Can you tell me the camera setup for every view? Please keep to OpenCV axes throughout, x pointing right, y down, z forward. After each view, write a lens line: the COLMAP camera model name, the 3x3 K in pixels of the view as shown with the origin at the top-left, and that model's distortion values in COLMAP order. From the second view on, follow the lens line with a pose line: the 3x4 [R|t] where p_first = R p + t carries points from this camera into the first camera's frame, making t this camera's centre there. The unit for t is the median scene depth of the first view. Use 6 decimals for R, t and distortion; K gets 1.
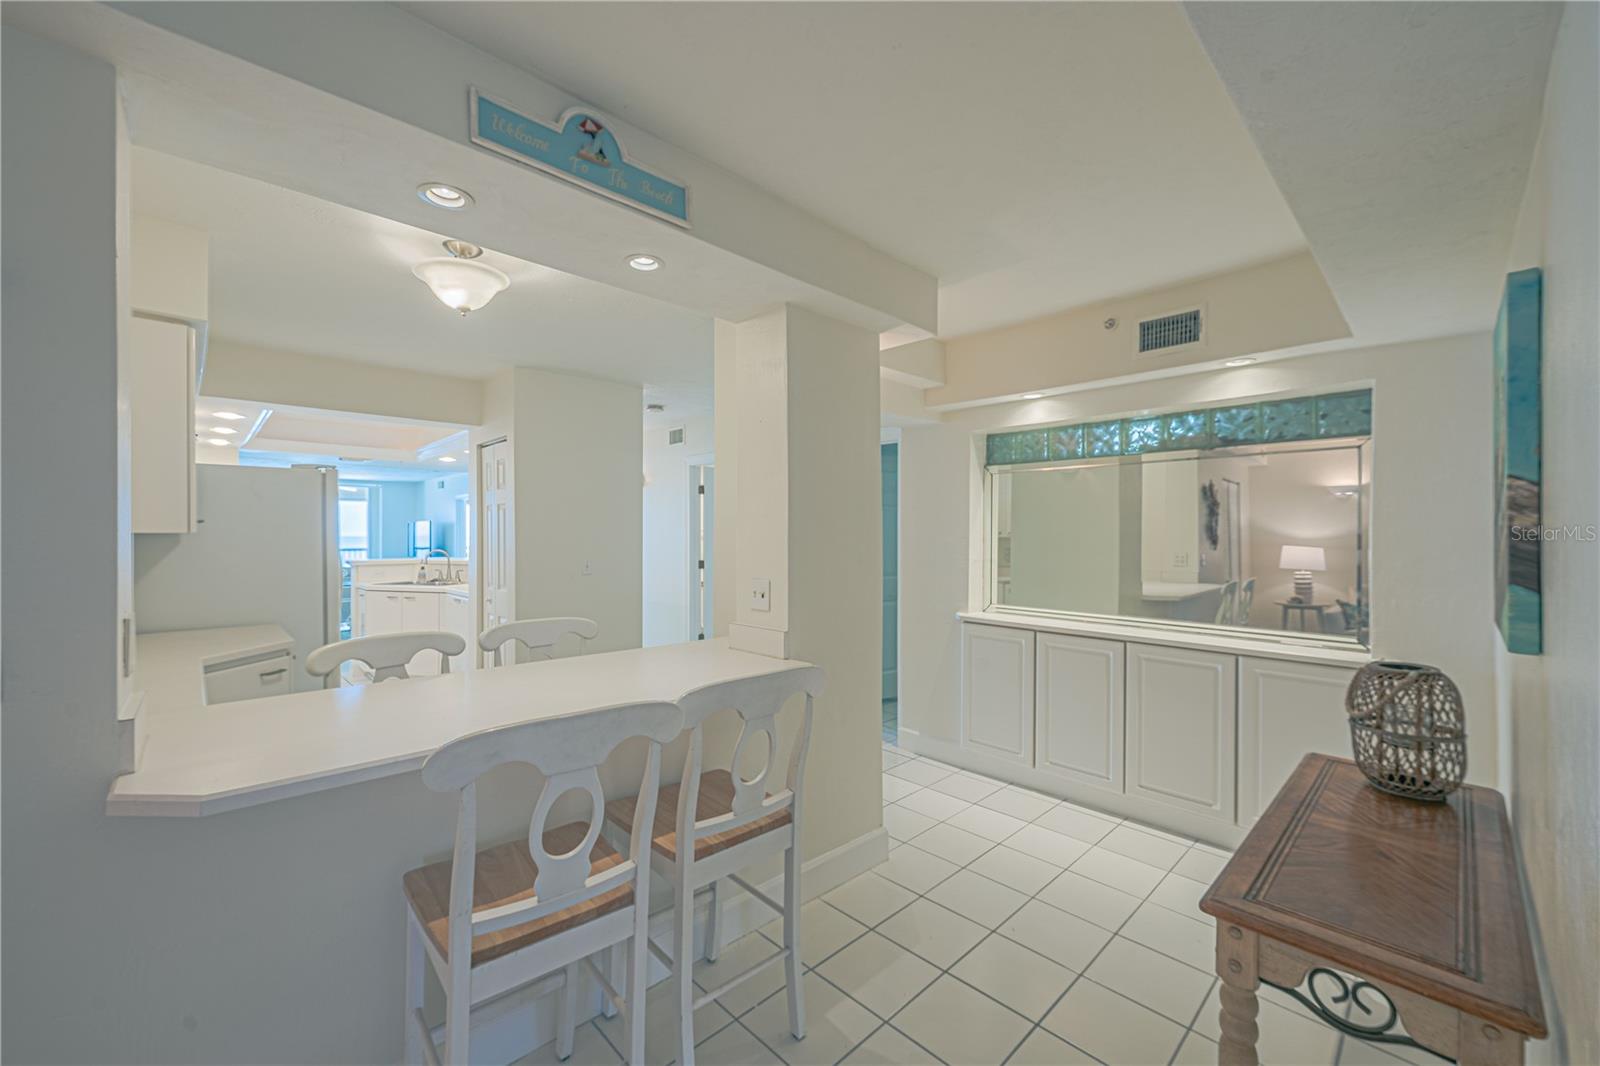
lens RADIAL K [[643.7, 0, 800.3], [0, 643.7, 530.5], [0, 0, 1]] dist [0.000837, -0.000085]
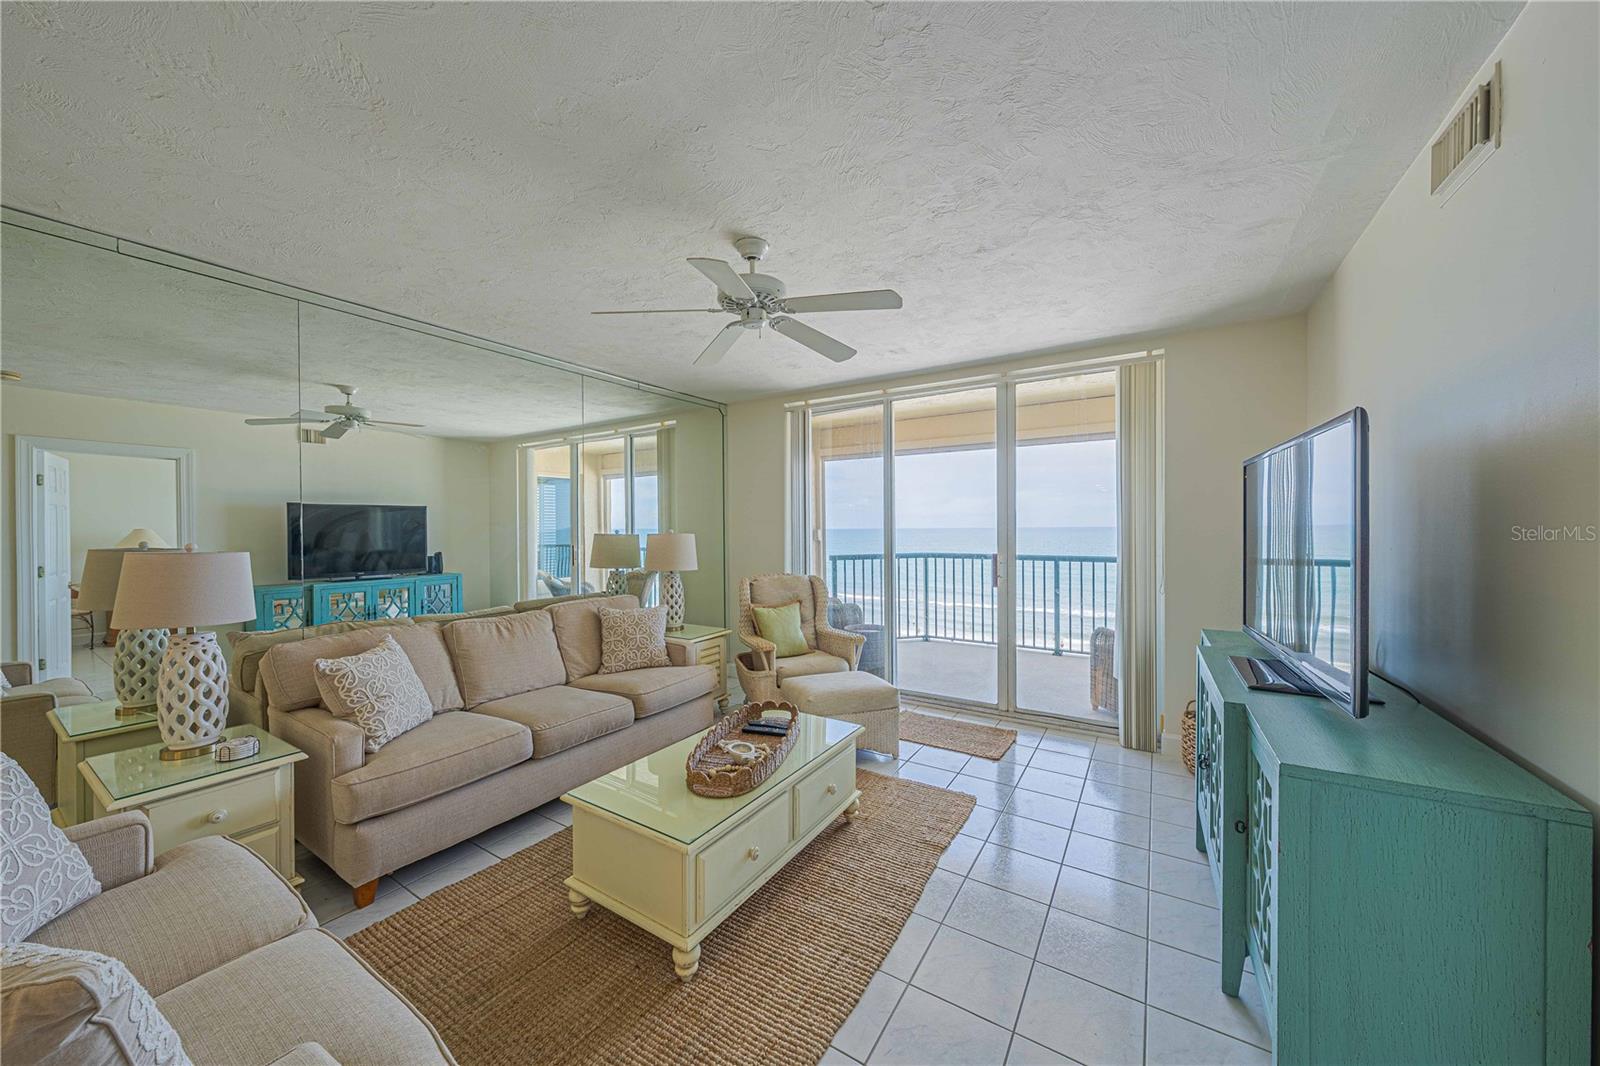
lens RADIAL K [[558.1, 0, 791.3], [0, 558.1, 536.1], [0, 0, 1]] dist [-0.014353, 0.004032]
pose [[0.232516, 0.023188, -0.972316, -0.954740], [0.013445, 0.999544, 0.027052, 0.010125], [0.972500, -0.019363, 0.232098, 1.669153]]
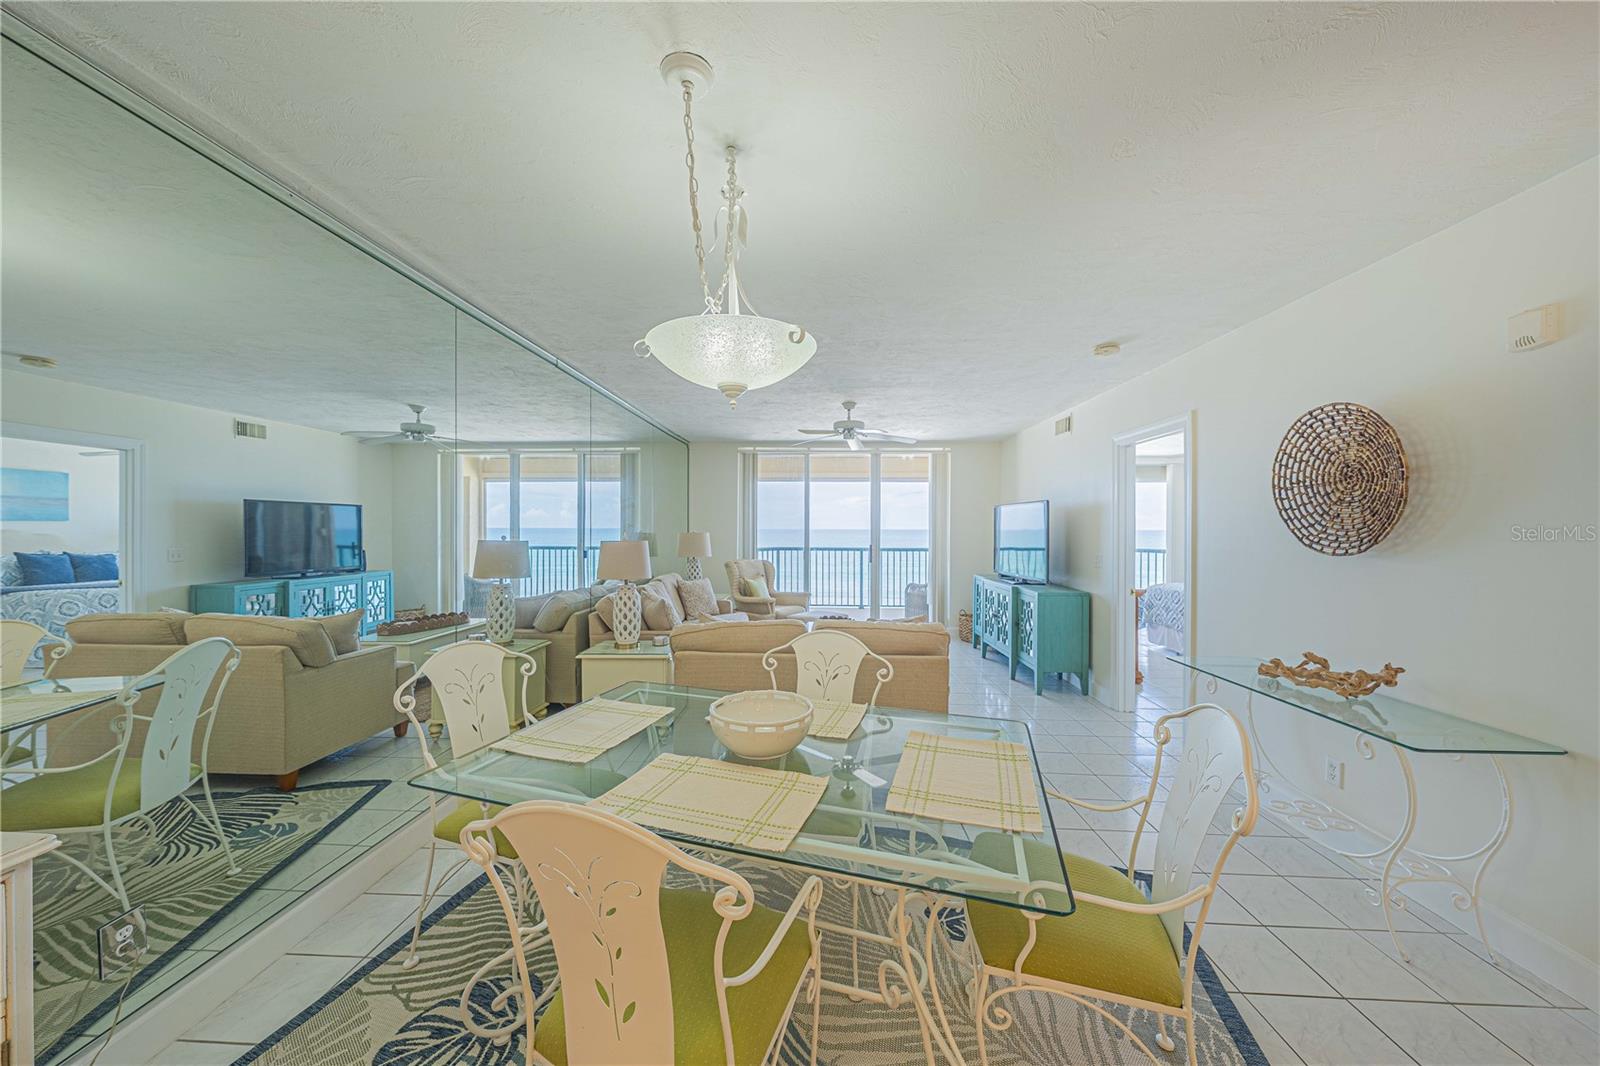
lens RADIAL K [[558.1, 0, 799.4], [0, 558.1, 534.4], [0, 0, 1]] dist [-0.014353, 0.004032]
pose [[0.693950, 0.015993, -0.719846, -0.782351], [-0.002141, 0.999795, 0.020148, 0.004992], [0.720020, -0.012440, 0.693842, 1.125293]]
